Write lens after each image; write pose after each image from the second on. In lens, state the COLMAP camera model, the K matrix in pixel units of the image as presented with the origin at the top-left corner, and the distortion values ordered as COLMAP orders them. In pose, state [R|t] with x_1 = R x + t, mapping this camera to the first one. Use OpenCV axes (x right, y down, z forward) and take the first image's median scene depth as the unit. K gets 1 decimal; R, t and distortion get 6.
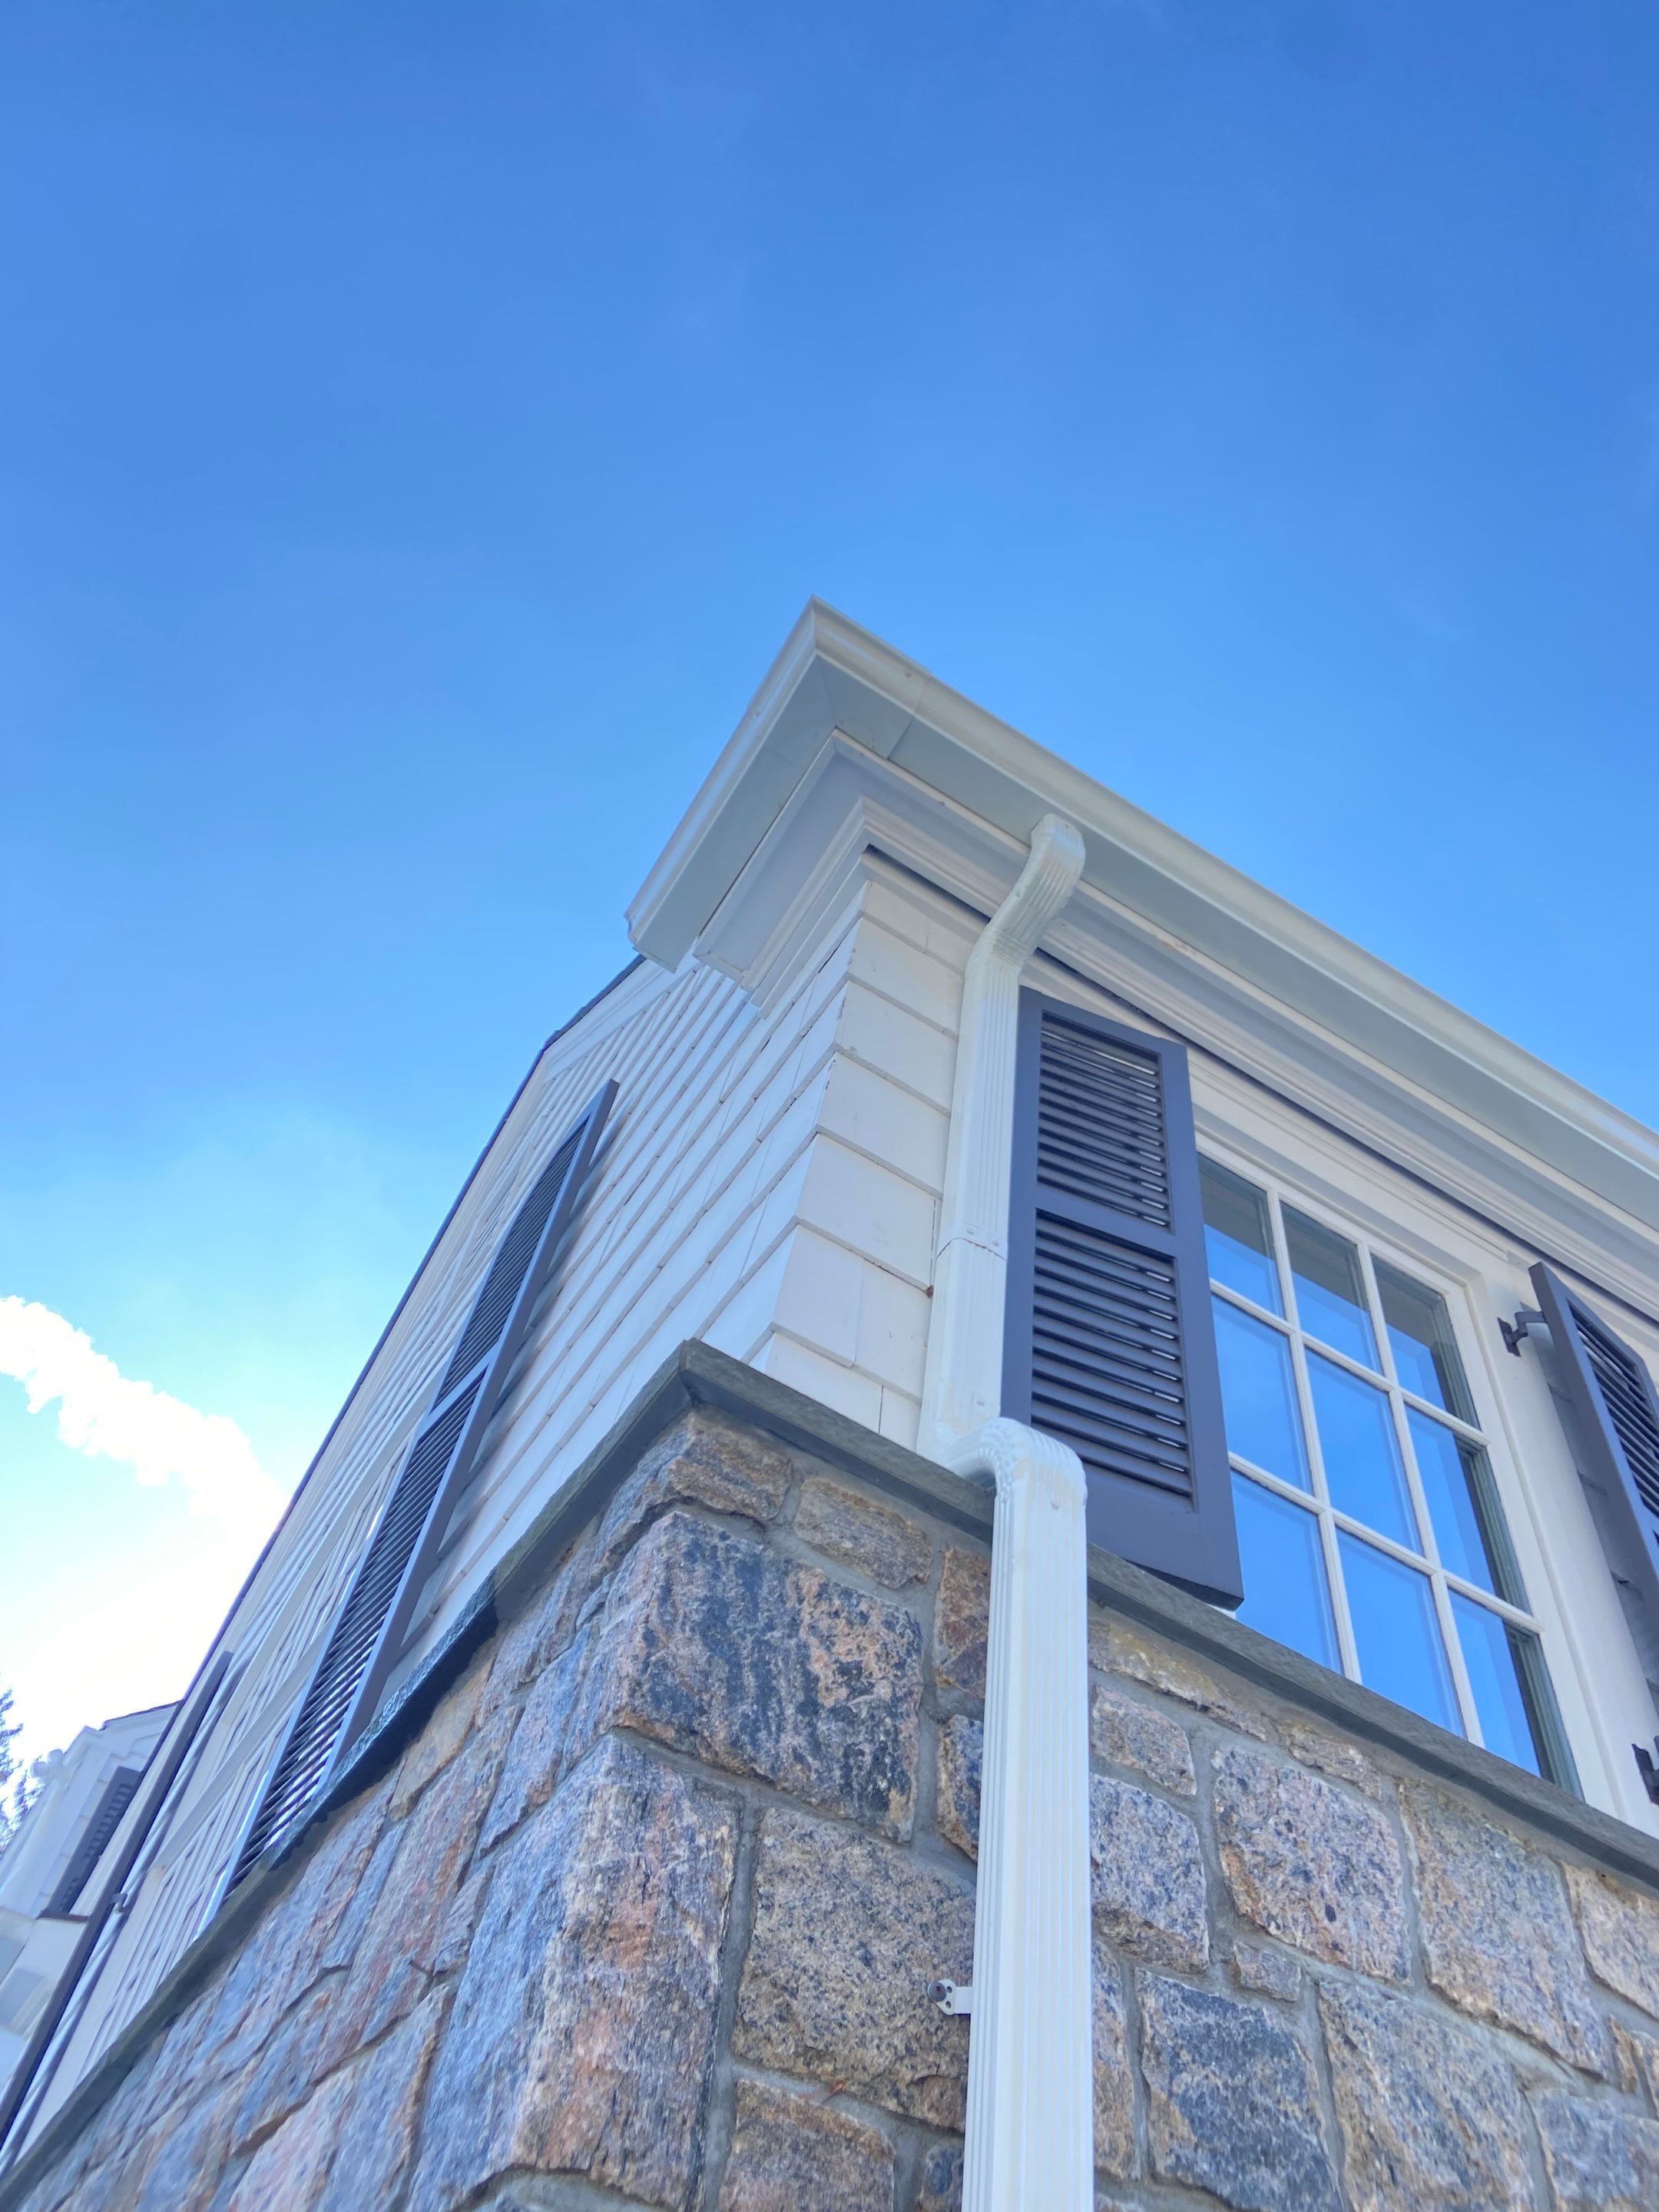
lens RADIAL K [[1635.3, 0, 829.5], [0, 1635.3, 1106.0], [0, 0, 1]] dist [0.117649, -0.157226]
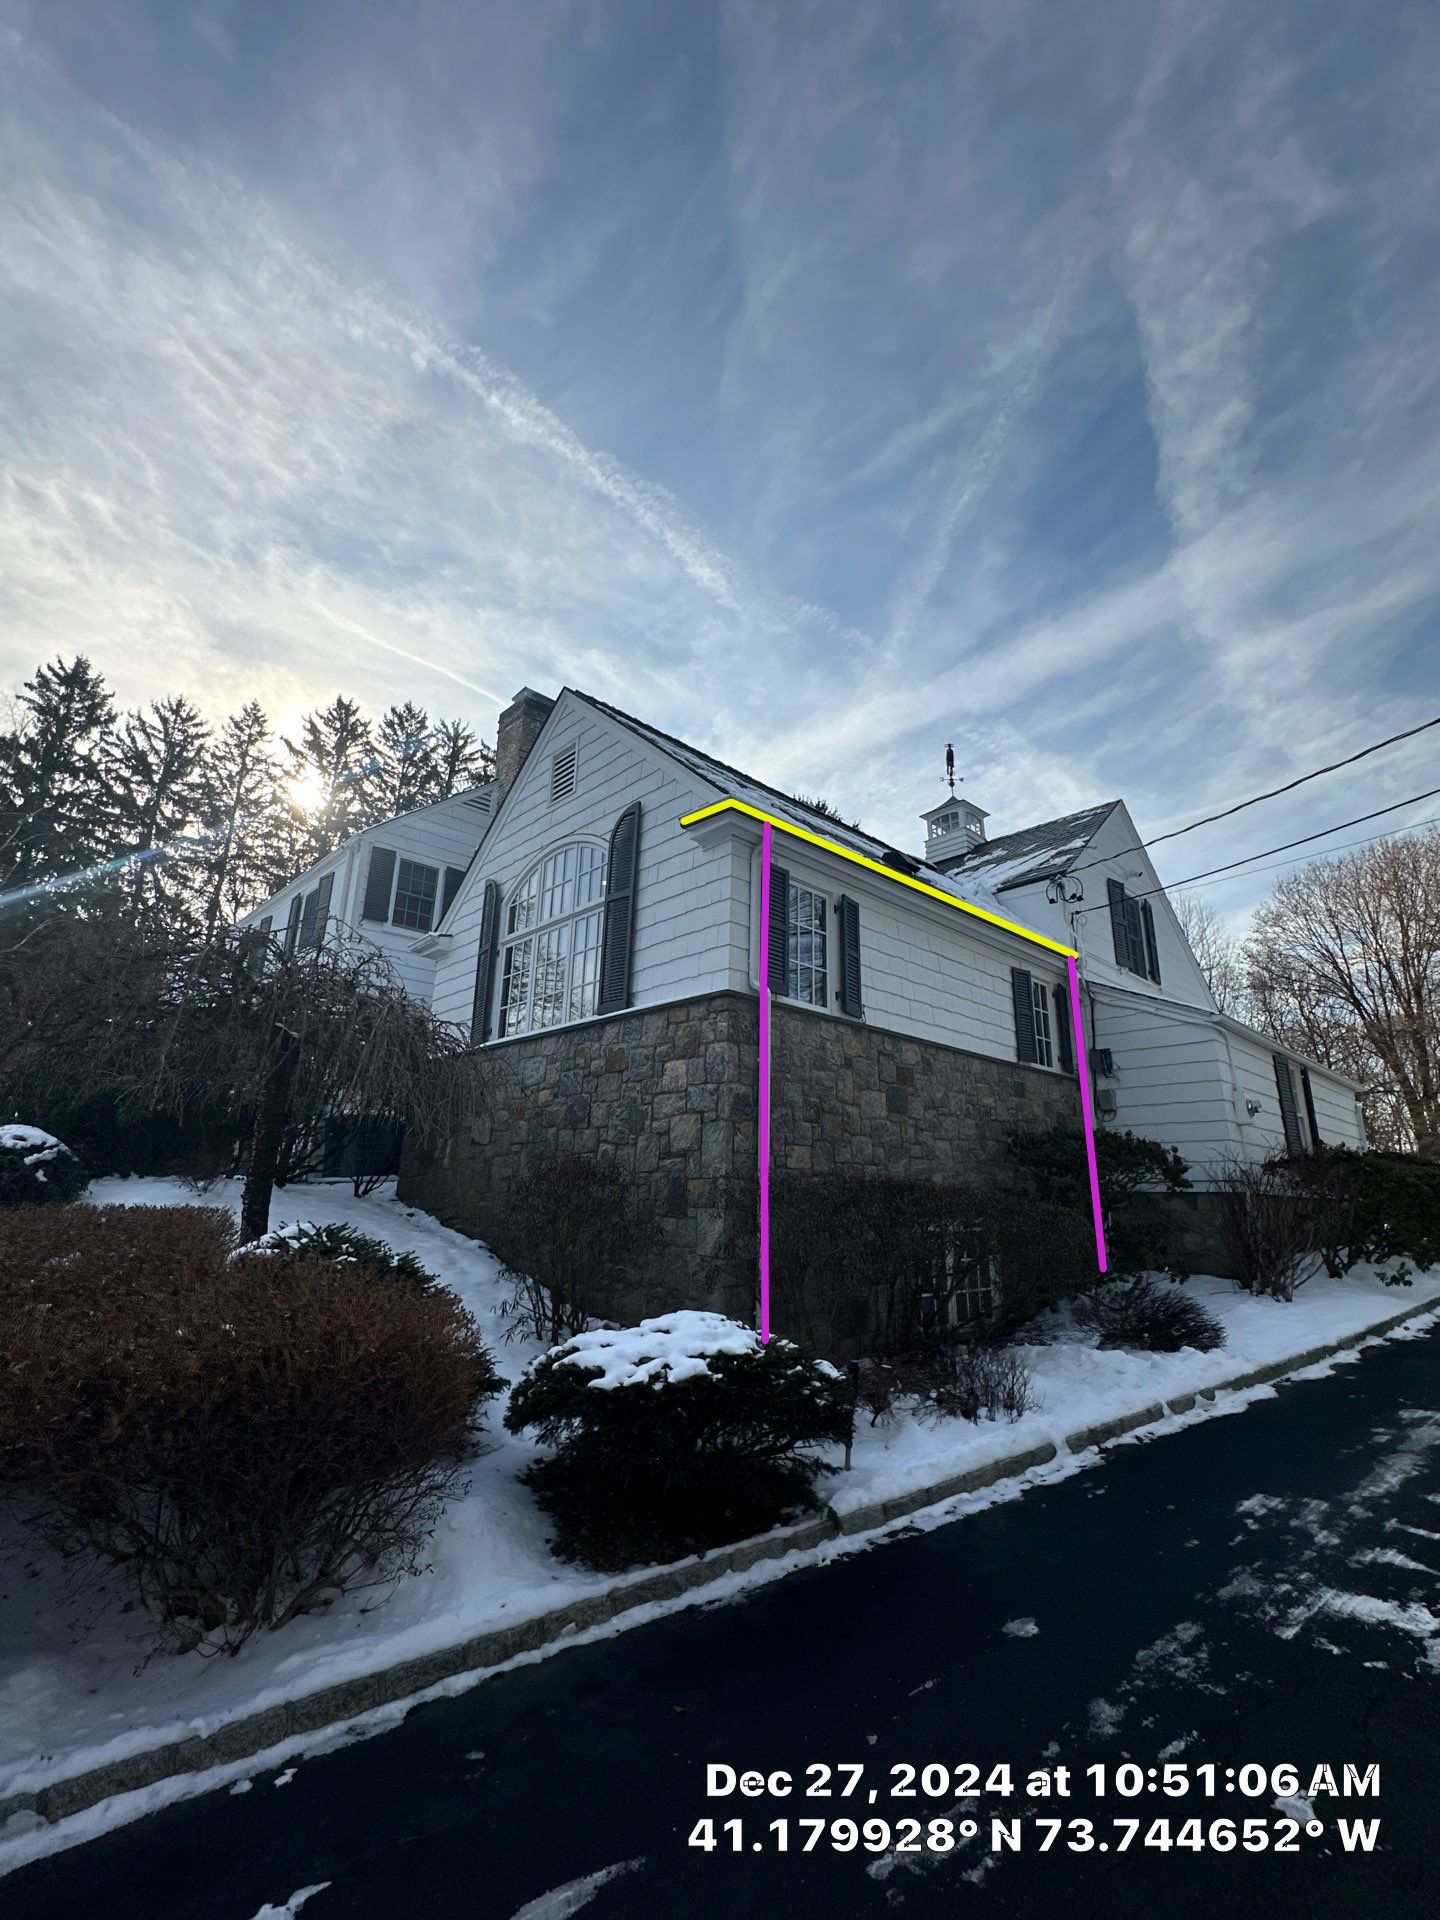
lens RADIAL K [[830.9, 0, 720.0], [0, 830.9, 960.0], [0, 0, 1]] dist [-0.002122, 0.000153]
pose [[0.975925, -0.028925, 0.216180, -0.602480], [-0.112607, 0.782026, 0.612988, -1.483818], [-0.186790, -0.622574, 0.759942, -1.189148]]
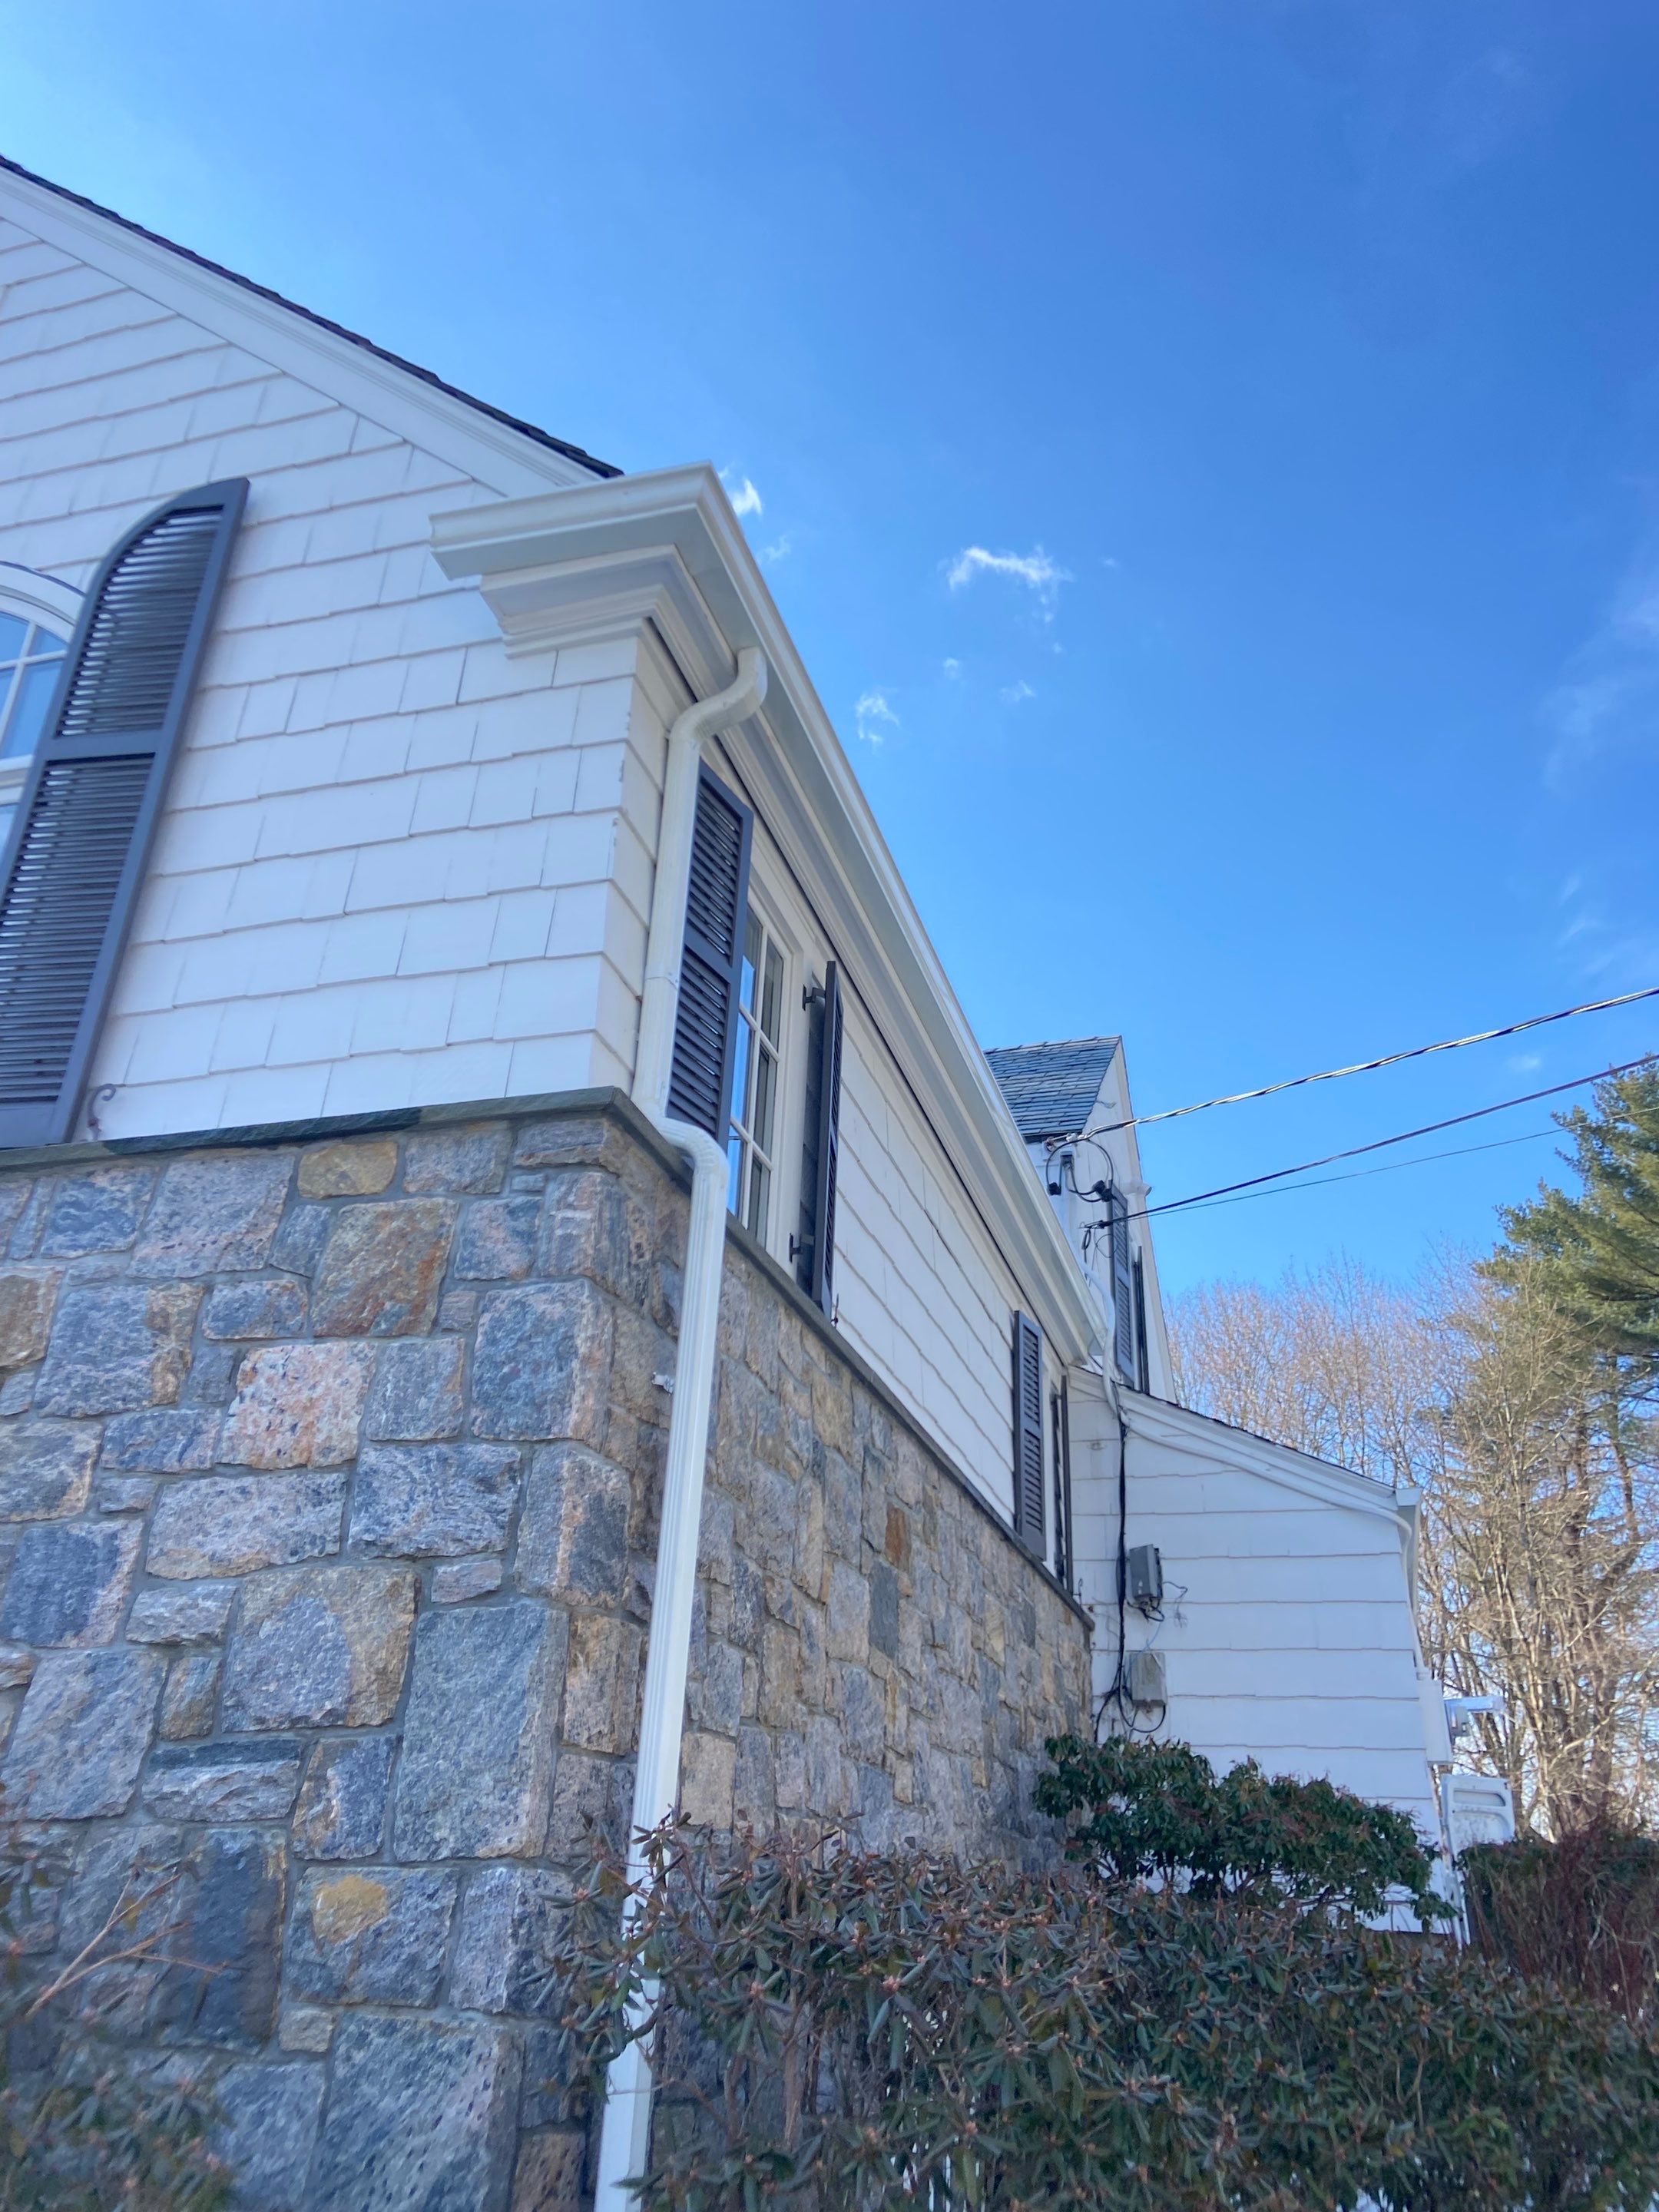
lens RADIAL K [[1635.3, 0, 829.5], [0, 1635.3, 1106.0], [0, 0, 1]] dist [0.117649, -0.157226]
pose [[0.748044, 0.220110, 0.626084, -0.722820], [-0.509618, 0.794826, 0.329457, -0.403625], [-0.425111, -0.565512, 0.706737, -0.356881]]
